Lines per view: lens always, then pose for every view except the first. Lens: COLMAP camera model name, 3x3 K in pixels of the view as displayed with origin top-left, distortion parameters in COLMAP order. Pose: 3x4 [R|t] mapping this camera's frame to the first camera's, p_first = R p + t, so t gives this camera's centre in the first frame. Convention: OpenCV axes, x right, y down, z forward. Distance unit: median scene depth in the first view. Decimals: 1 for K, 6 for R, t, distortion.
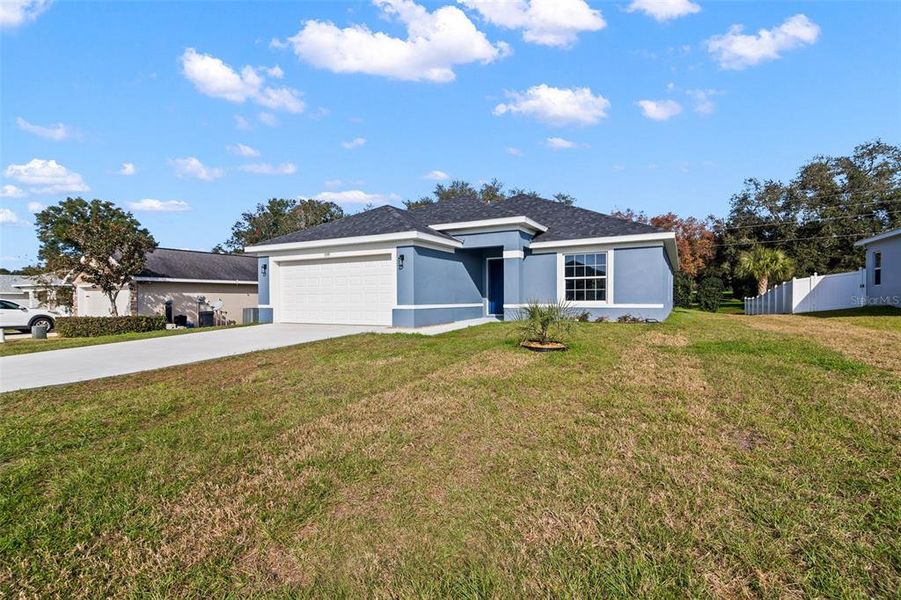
lens RADIAL K [[389.5, 0, 446.2], [0, 389.5, 300.7], [0, 0, 1]] dist [0.001741, 0.000263]
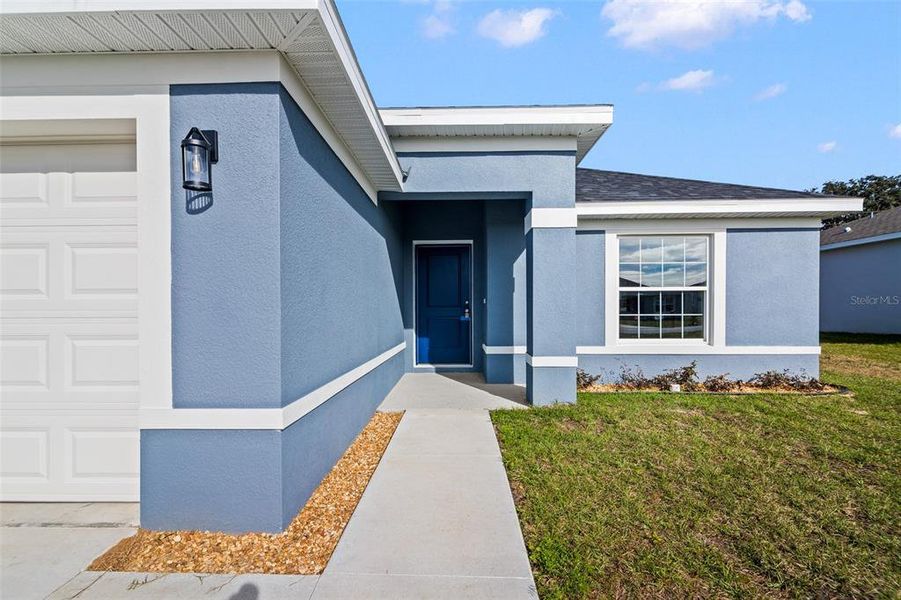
lens RADIAL K [[389.5, 0, 440.2], [0, 389.5, 311.6], [0, 0, 1]] dist [0.001741, 0.000263]
pose [[0.889772, 0.001822, 0.456402, -0.090703], [0.001101, 0.999981, -0.006138, -0.030115], [-0.456405, 0.005964, 0.889752, 0.721852]]
